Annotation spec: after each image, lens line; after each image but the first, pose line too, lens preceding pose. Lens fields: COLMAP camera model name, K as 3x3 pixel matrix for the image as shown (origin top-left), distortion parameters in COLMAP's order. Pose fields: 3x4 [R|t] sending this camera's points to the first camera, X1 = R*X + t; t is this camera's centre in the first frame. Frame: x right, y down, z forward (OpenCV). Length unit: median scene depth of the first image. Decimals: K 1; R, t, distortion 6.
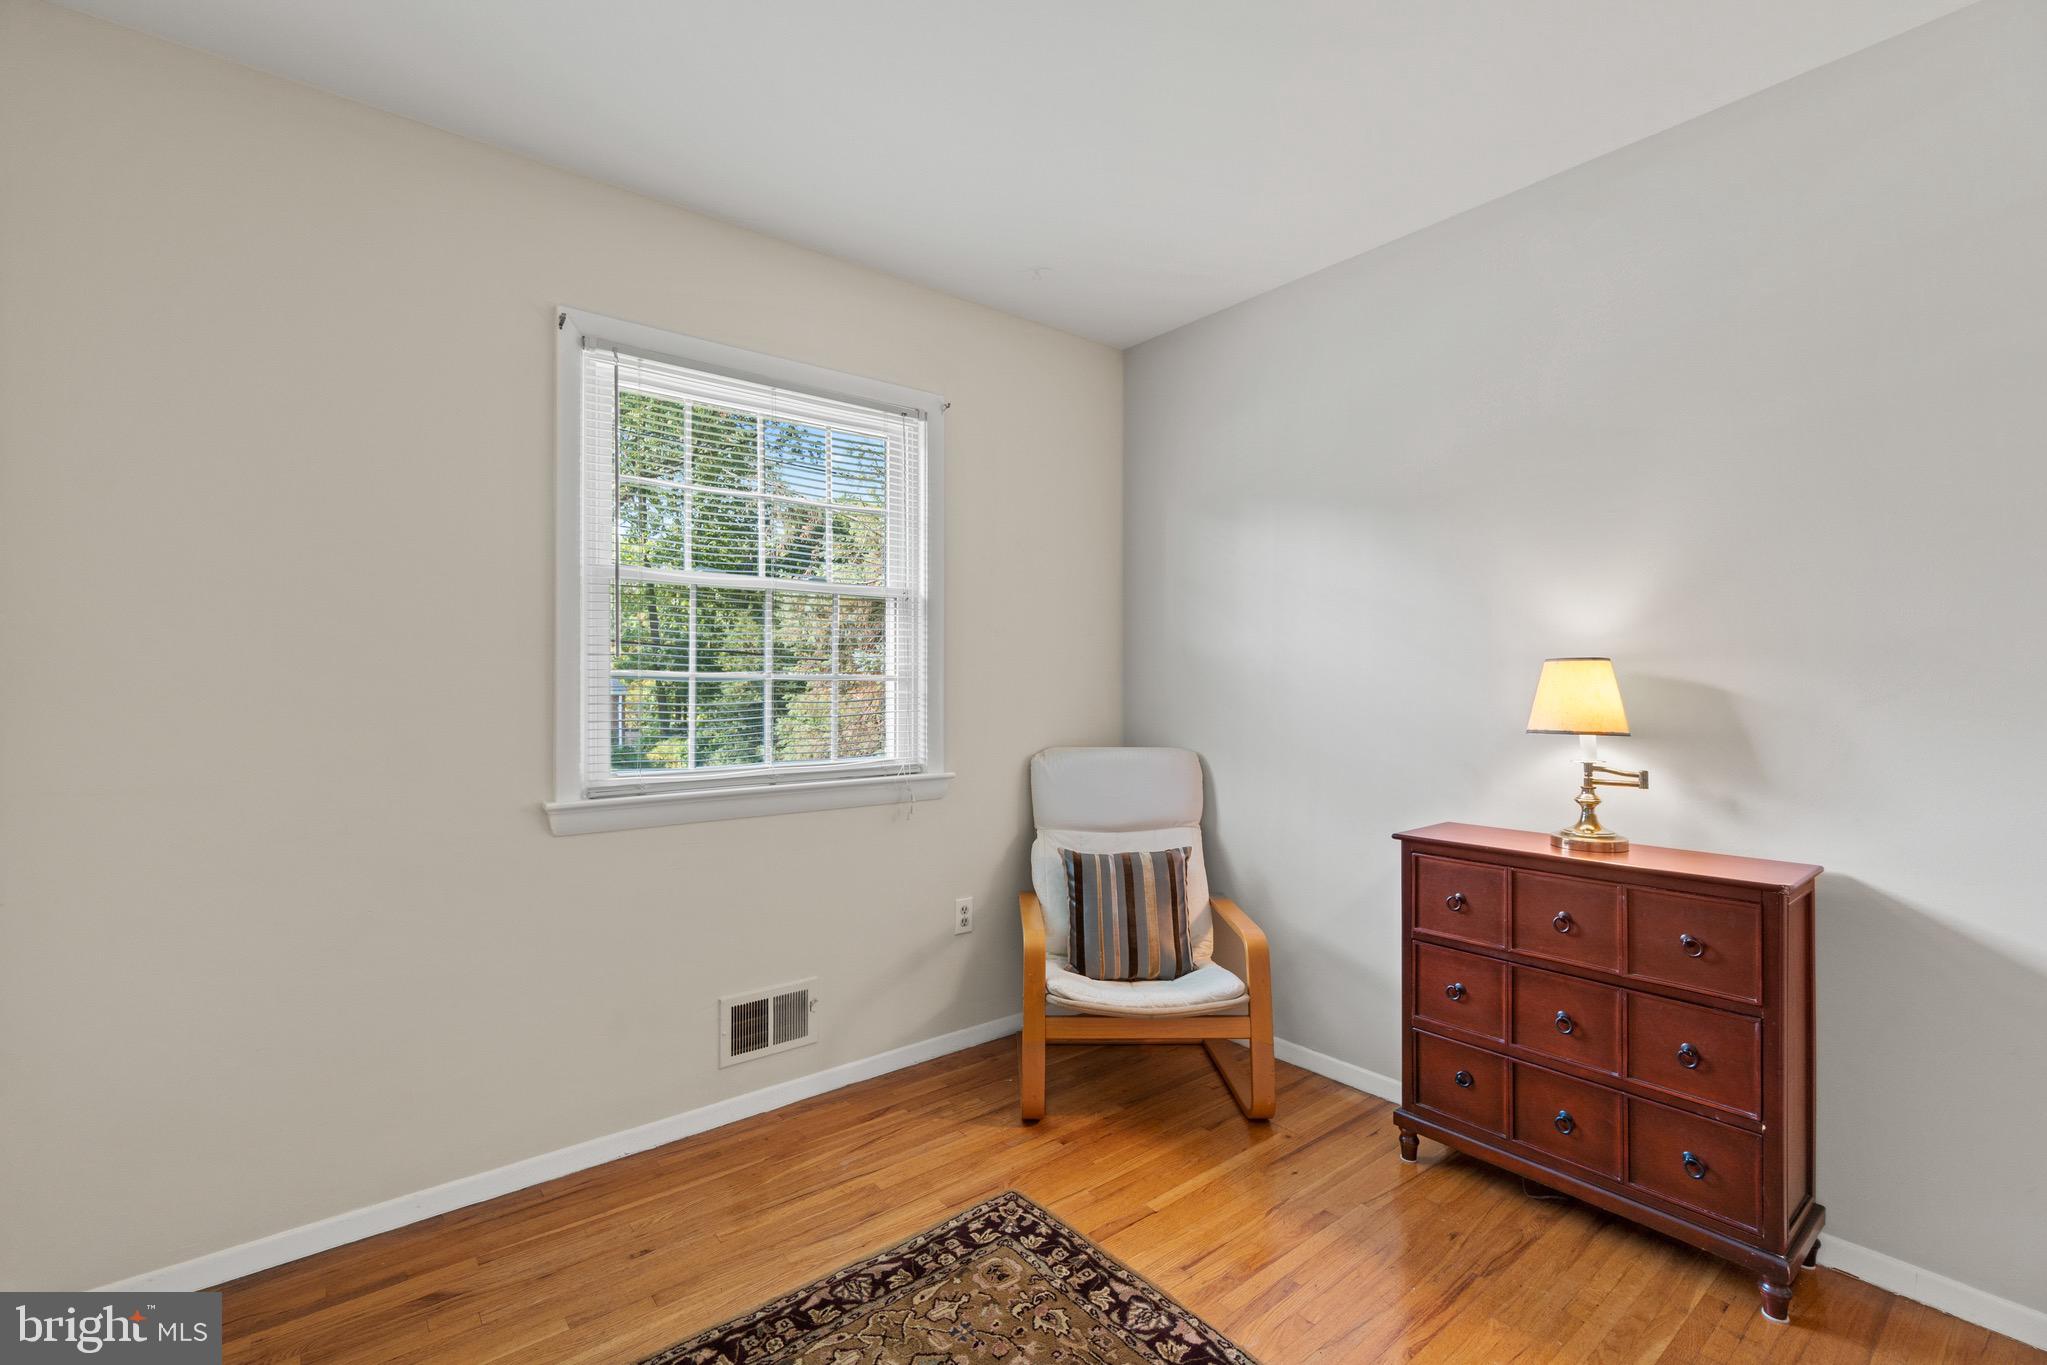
lens RADIAL K [[880.1, 0, 1022.6], [0, 880.1, 667.7], [0, 0, 1]] dist [0.000615, 0.000133]
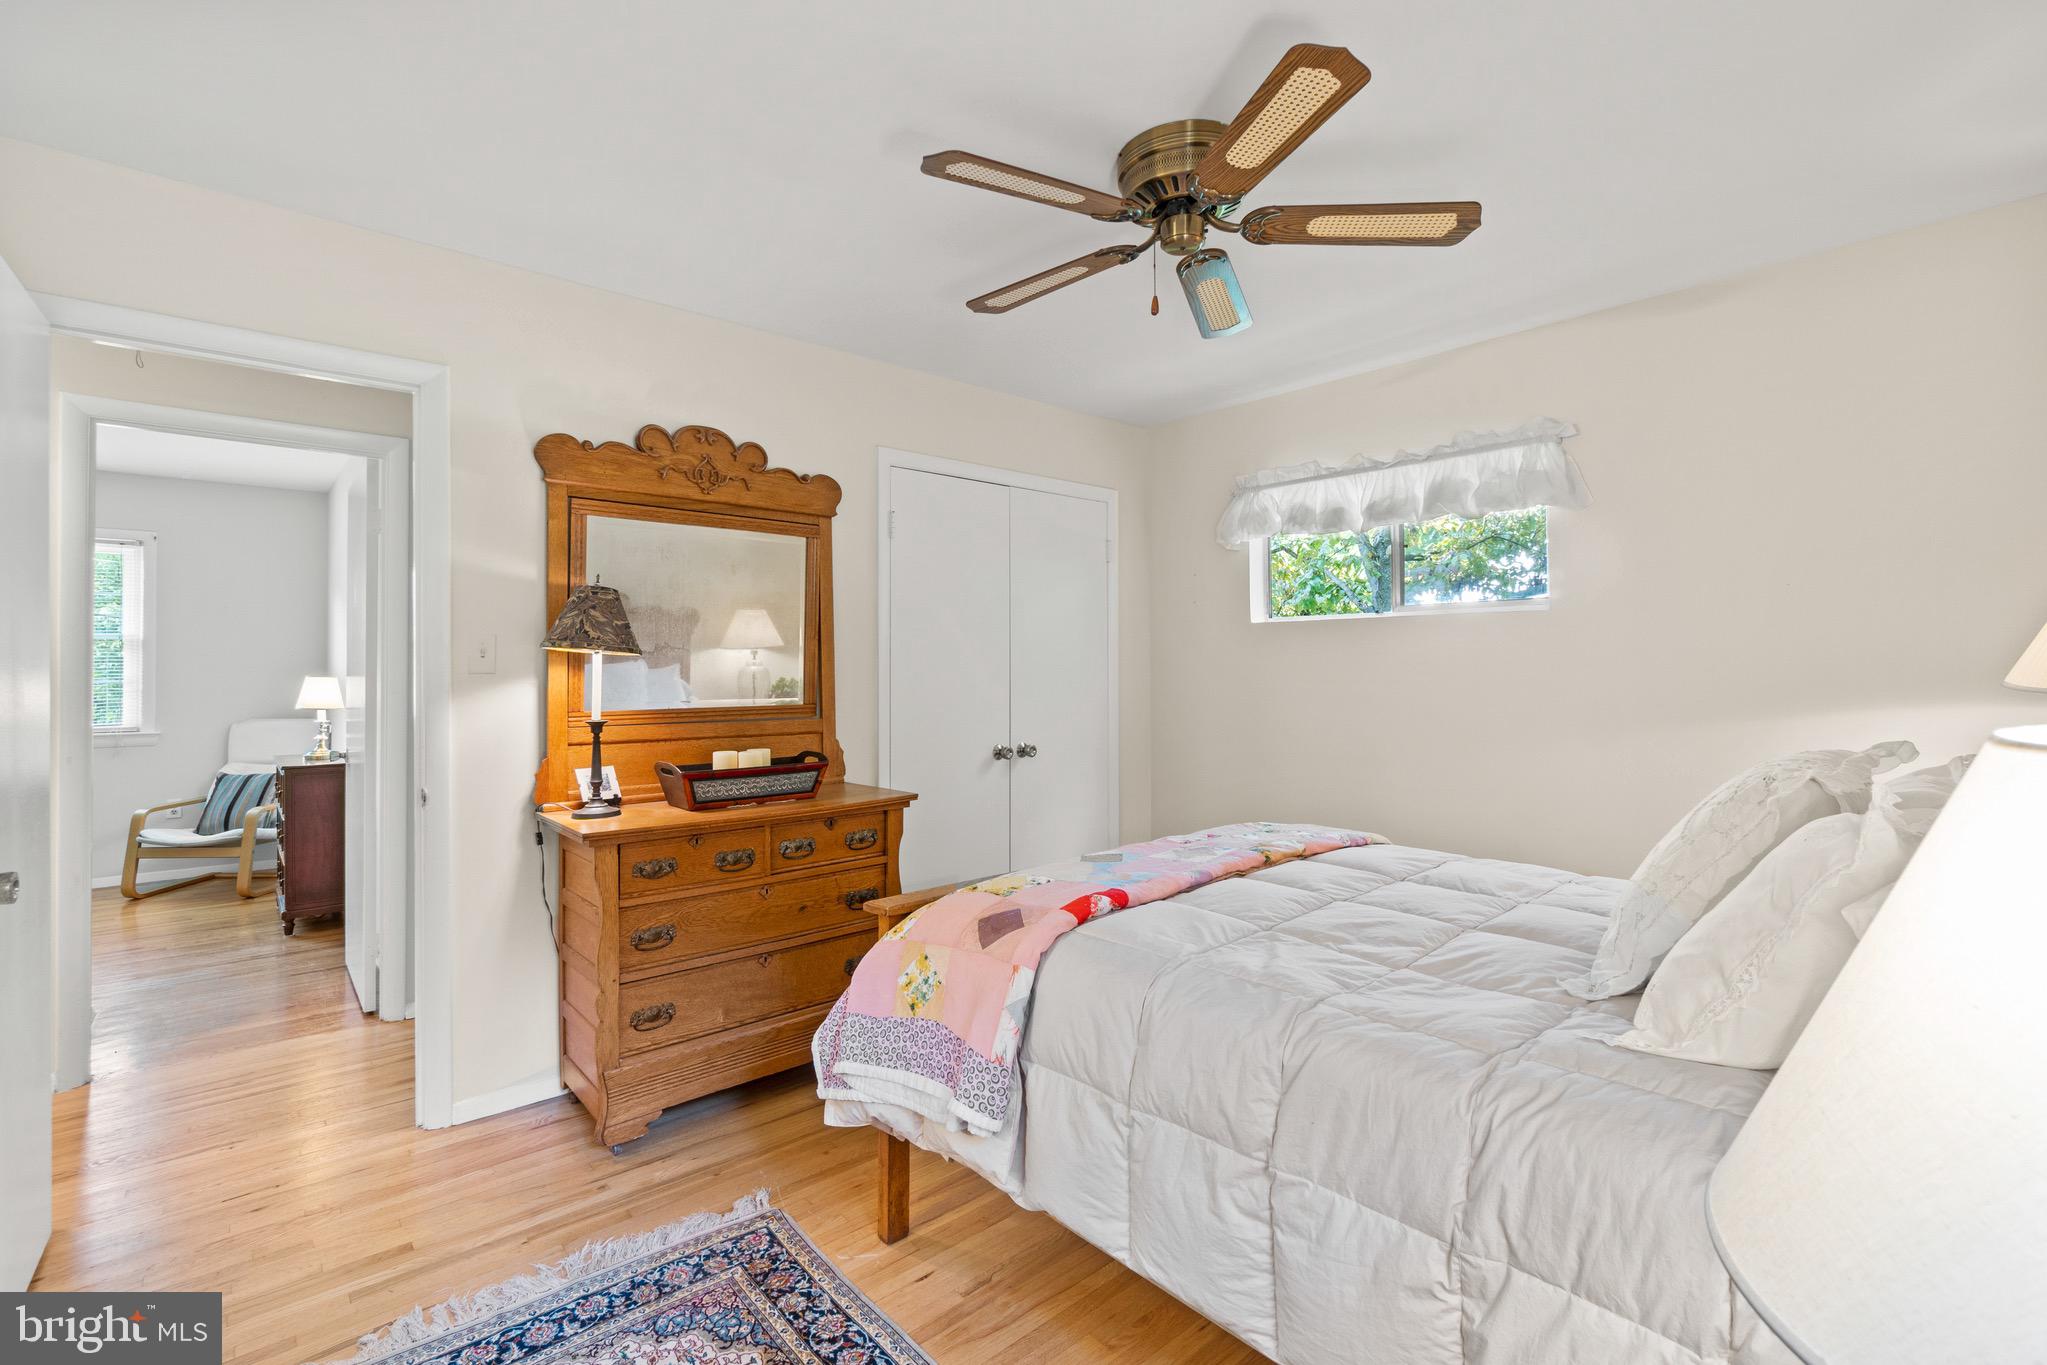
lens RADIAL K [[922.5, 0, 1023.5], [0, 922.5, 682.5], [0, 0, 1]] dist [-0.000390, -0.000103]
pose [[0.998344, -0.005916, 0.057229, 2.114533], [0.004829, 0.999806, 0.019114, -0.020536], [-0.057331, -0.018806, 0.998178, -1.377244]]
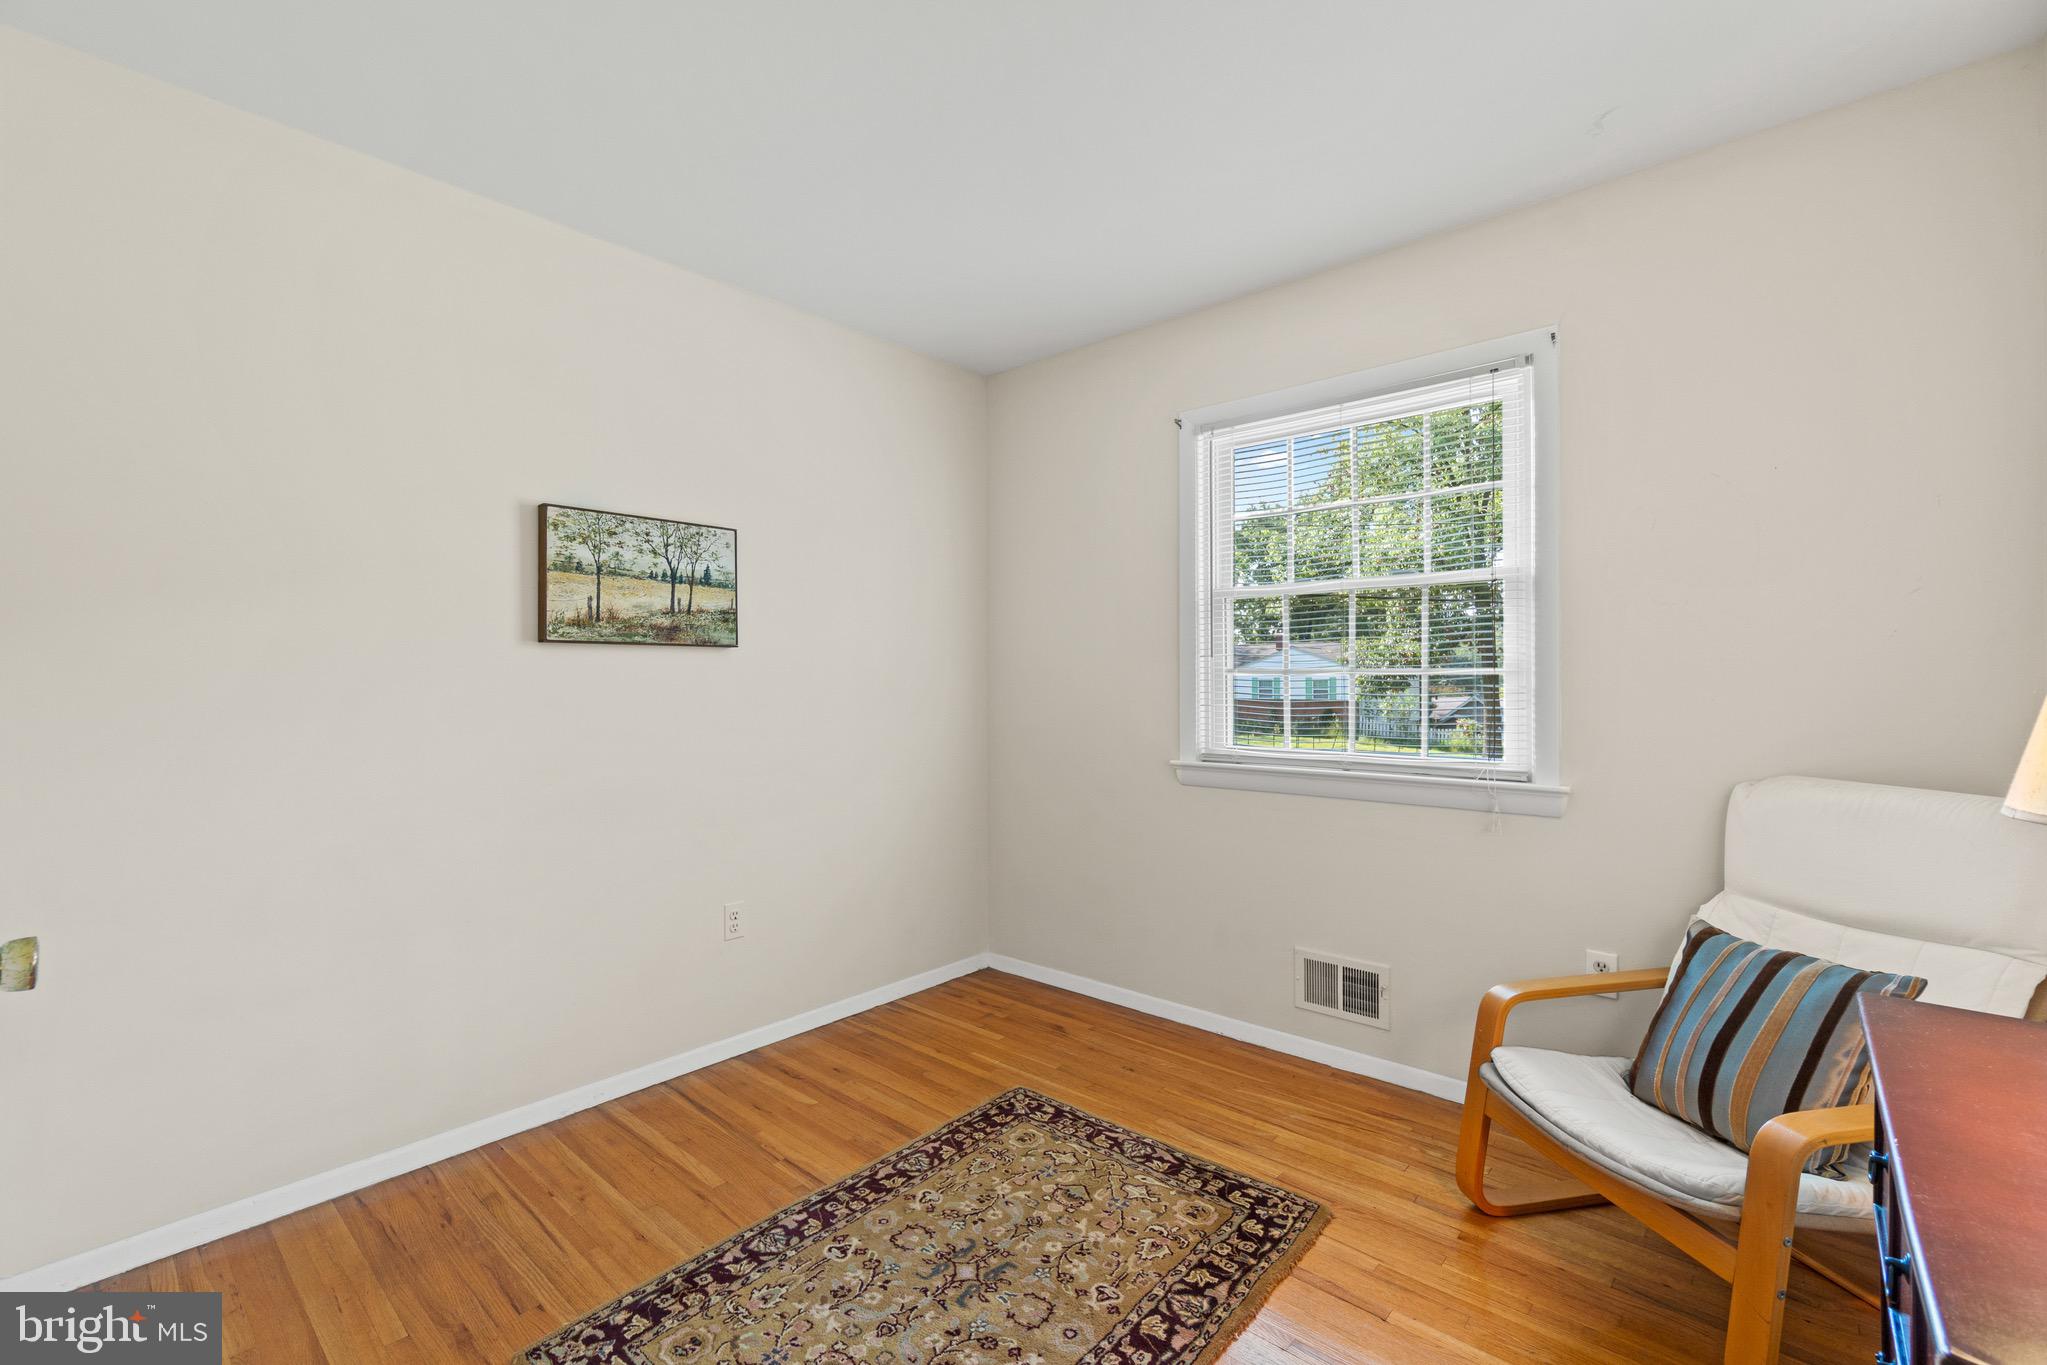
lens RADIAL K [[880.1, 0, 1022.6], [0, 880.1, 667.7], [0, 0, 1]] dist [0.000615, 0.000133]
pose [[0.185958, -0.017909, -0.982395, 0.788272], [0.012177, 0.999799, -0.015921, 0.020895], [0.982482, -0.009002, 0.186138, 0.458803]]
